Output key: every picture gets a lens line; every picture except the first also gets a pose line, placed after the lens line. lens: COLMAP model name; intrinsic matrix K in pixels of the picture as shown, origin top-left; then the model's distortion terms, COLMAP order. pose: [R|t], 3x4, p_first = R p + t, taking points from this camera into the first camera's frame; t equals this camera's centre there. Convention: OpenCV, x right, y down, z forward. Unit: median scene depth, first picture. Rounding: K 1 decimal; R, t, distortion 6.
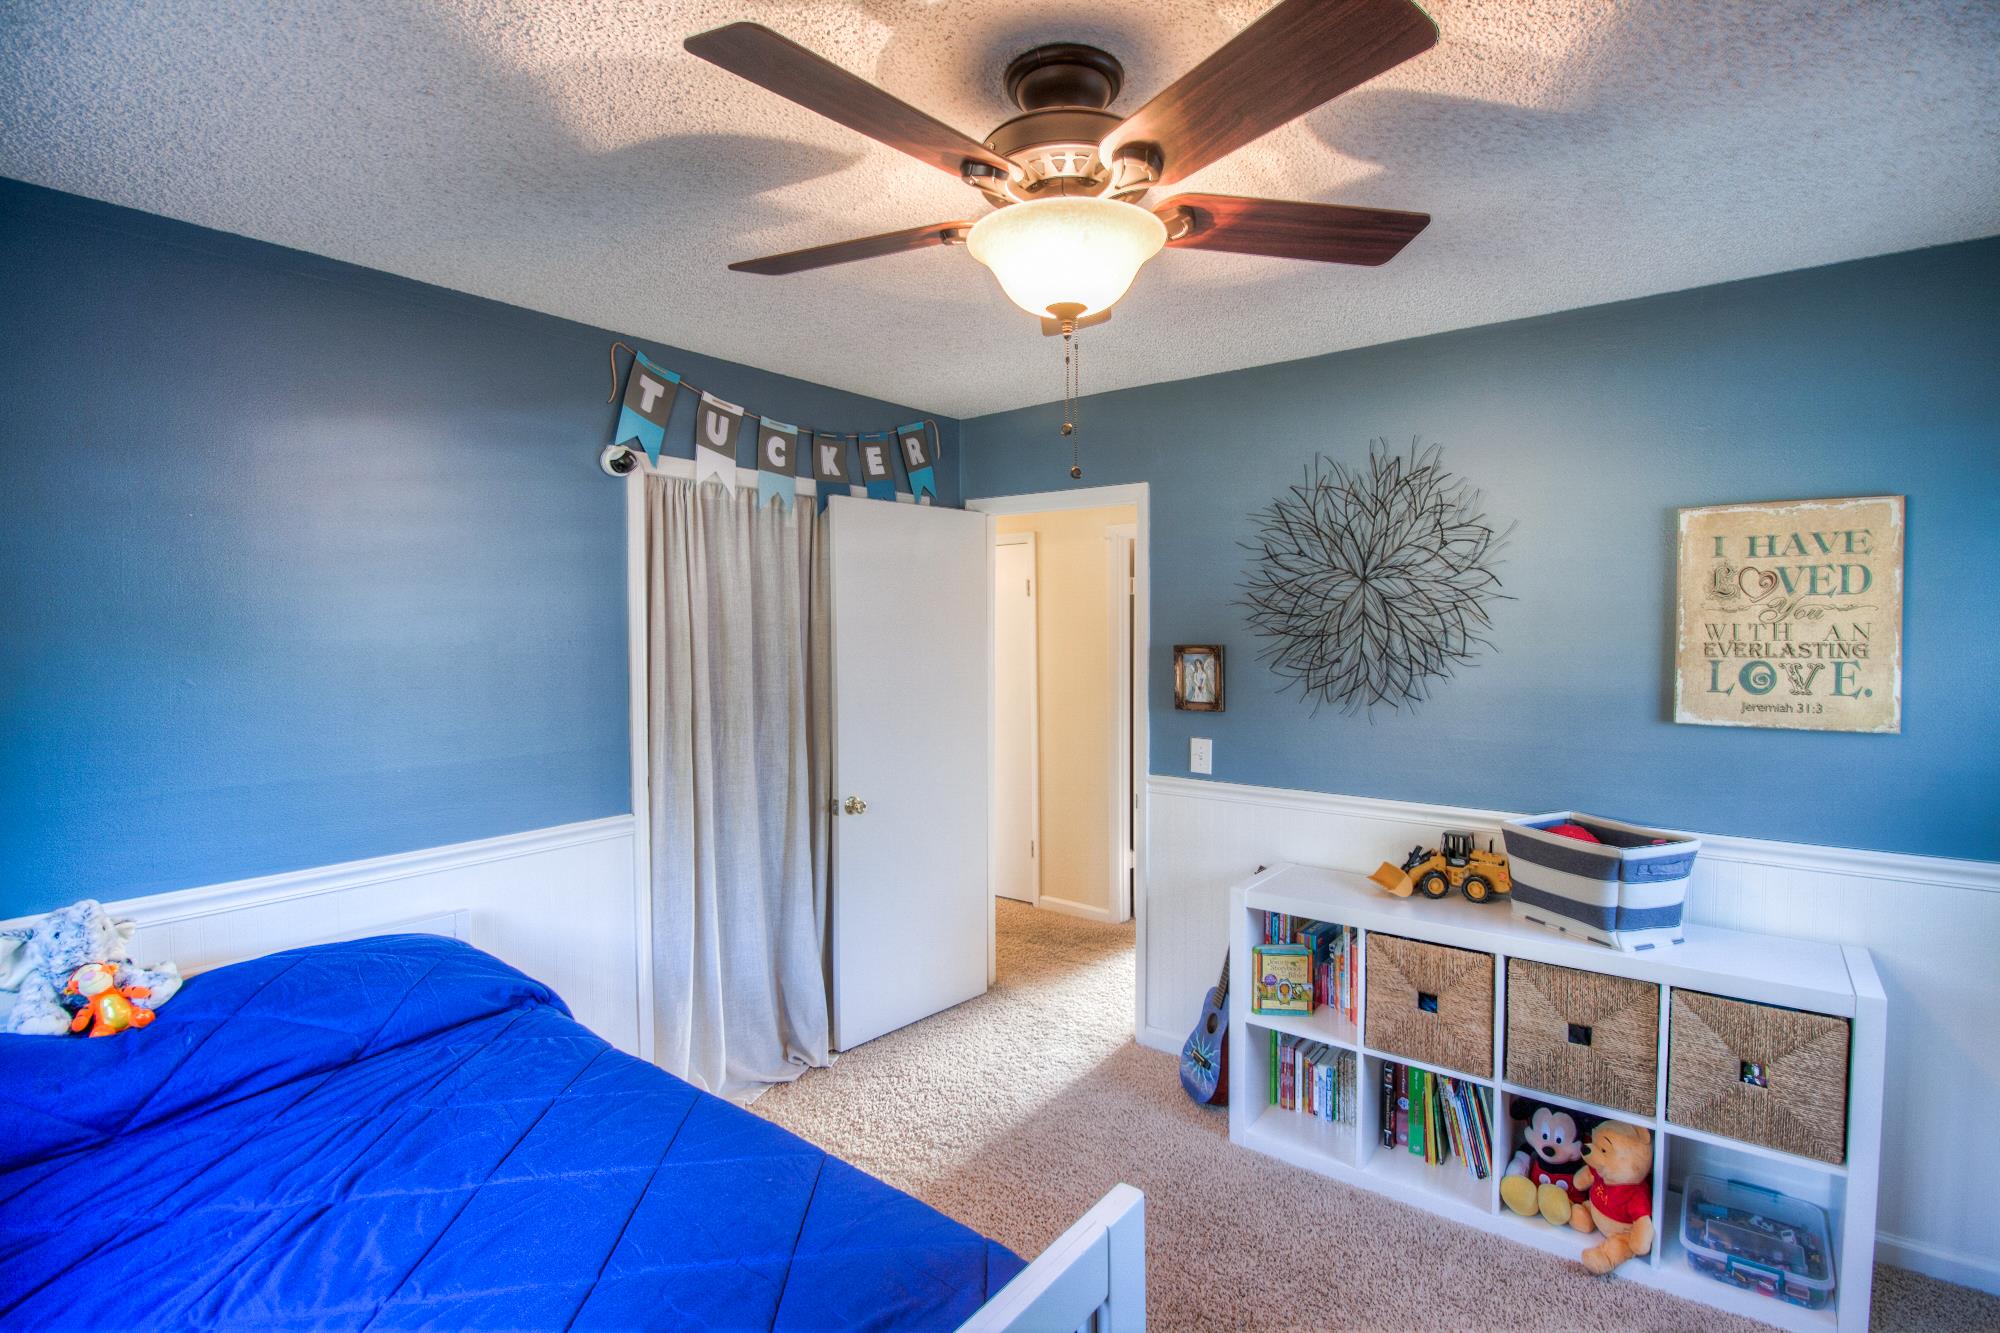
lens RADIAL K [[934.1, 0, 1023.3], [0, 934.1, 656.2], [0, 0, 1]] dist [0.001986, -0.011901]
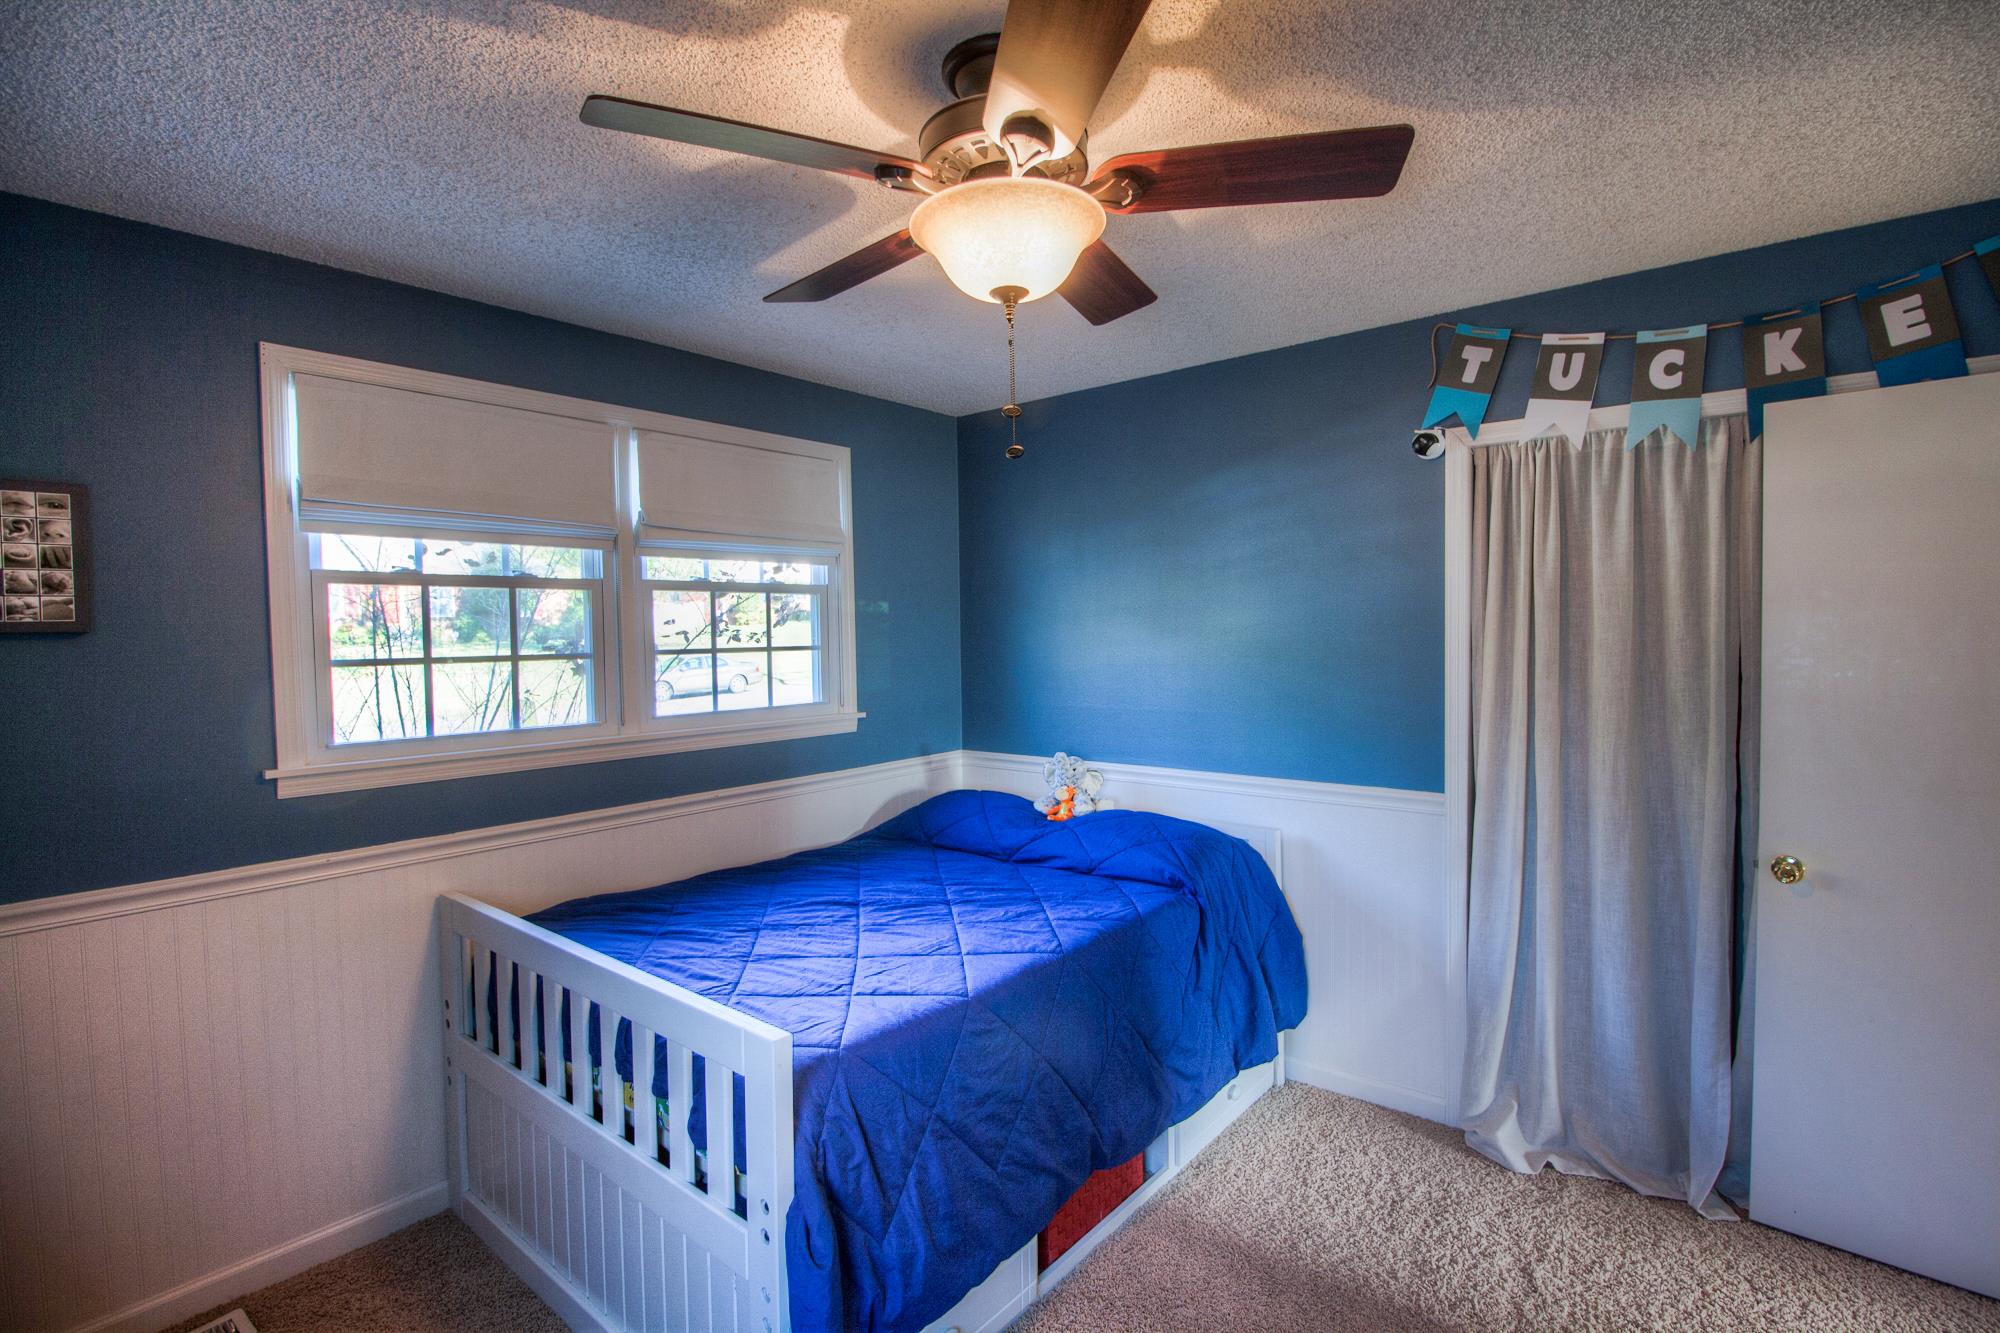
lens RADIAL K [[928.6, 0, 1007.2], [0, 928.6, 664.4], [0, 0, 1]] dist [-0.026870, -0.000344]
pose [[-0.039209, 0.030079, -0.998778, 0.525278], [-0.021861, 0.999282, 0.030953, 0.009245], [0.998992, 0.023048, -0.038523, 0.519314]]
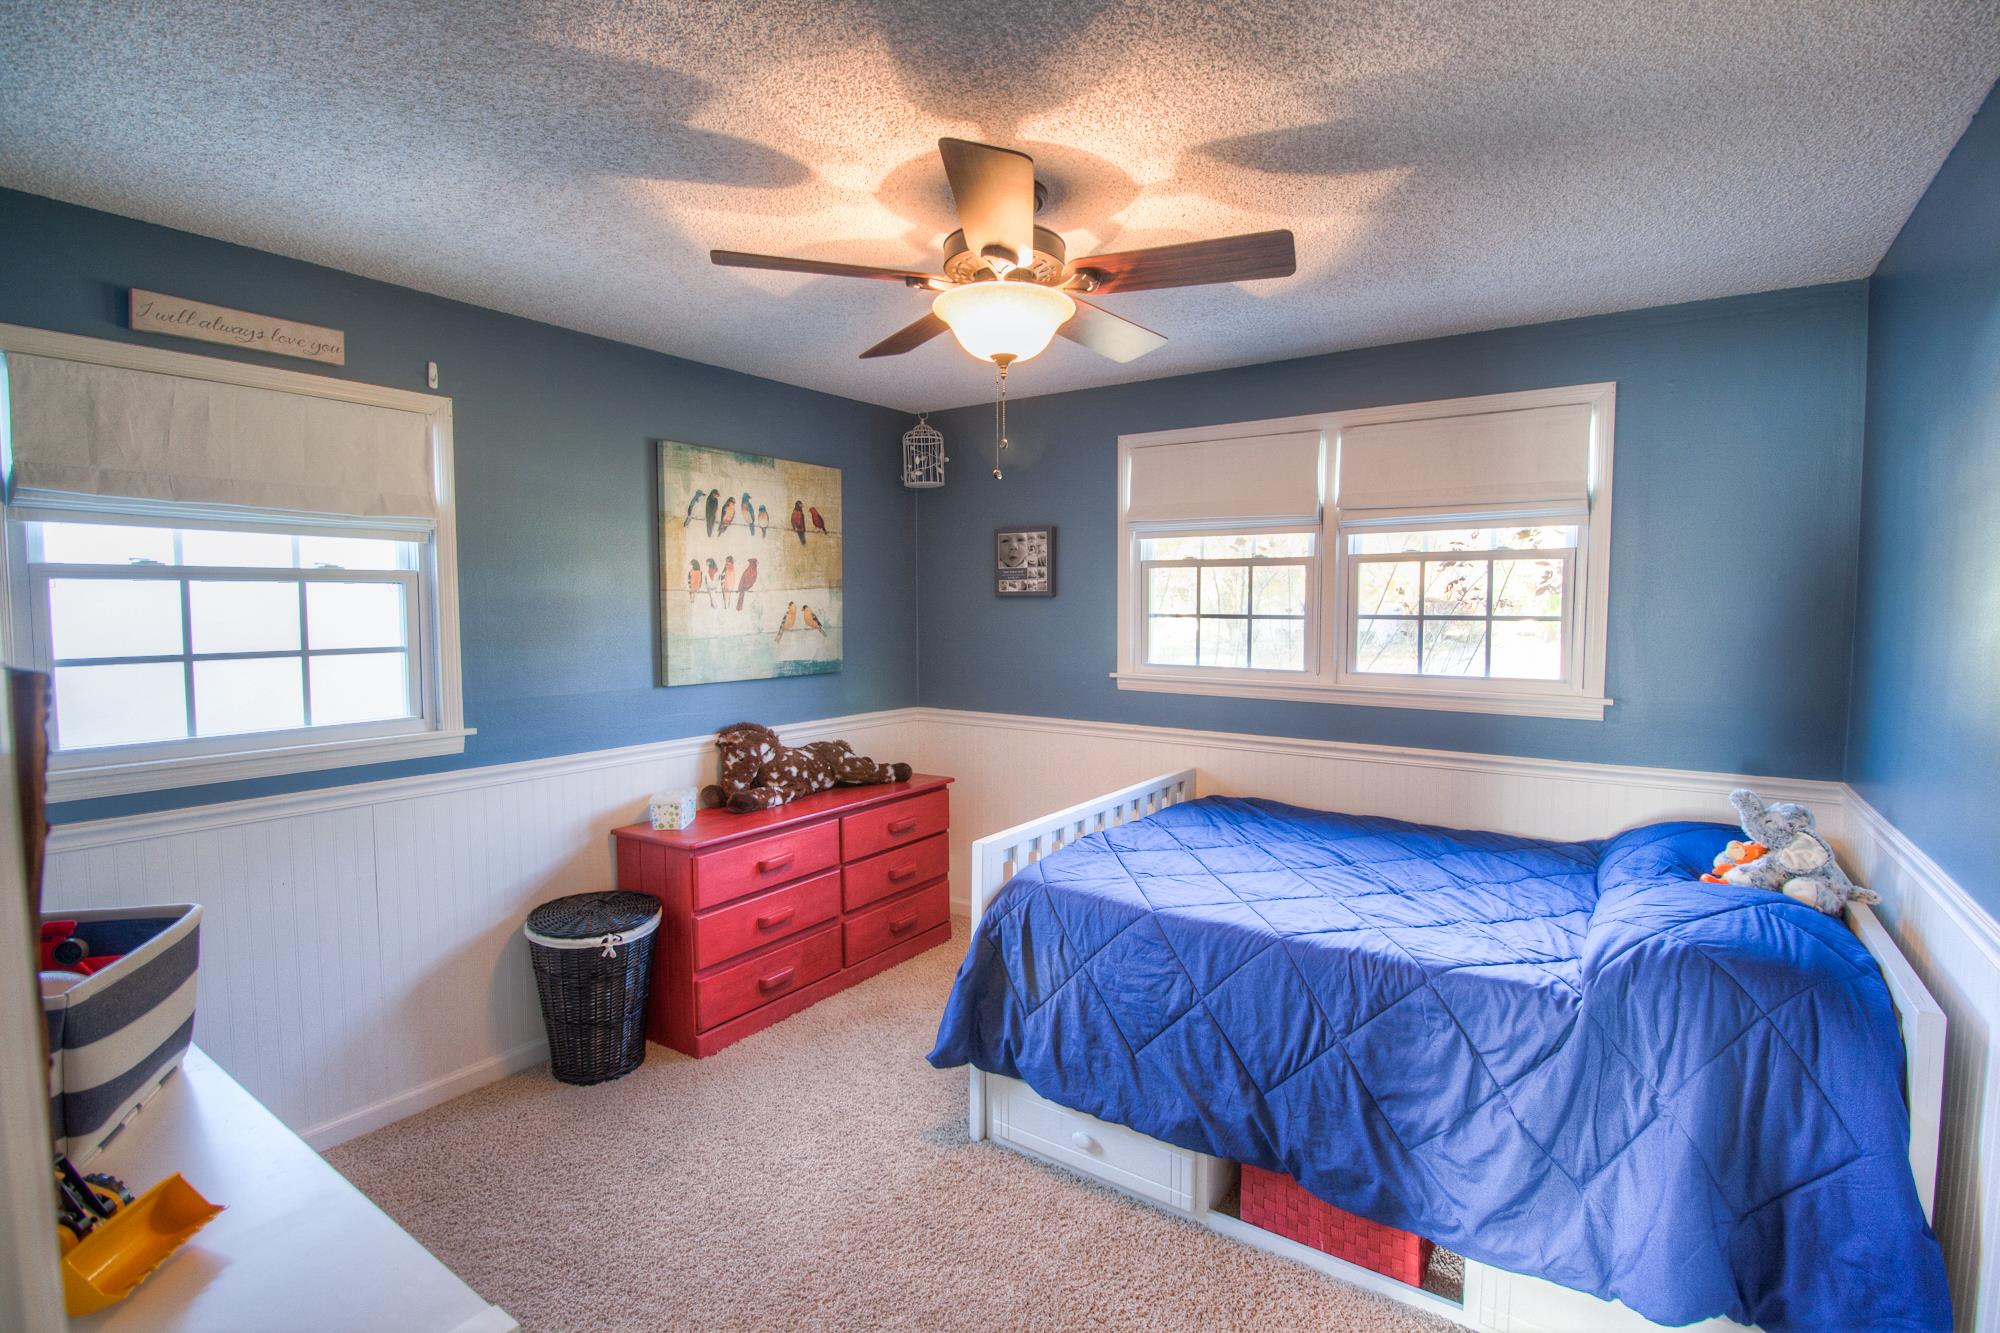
lens RADIAL K [[934.1, 0, 1023.3], [0, 934.1, 656.2], [0, 0, 1]] dist [0.001986, -0.011901]
pose [[-0.998744, -0.003689, -0.049972, 0.049000], [-0.008556, 0.995195, 0.097533, -0.024548], [0.049372, 0.097838, -0.993977, 1.211624]]
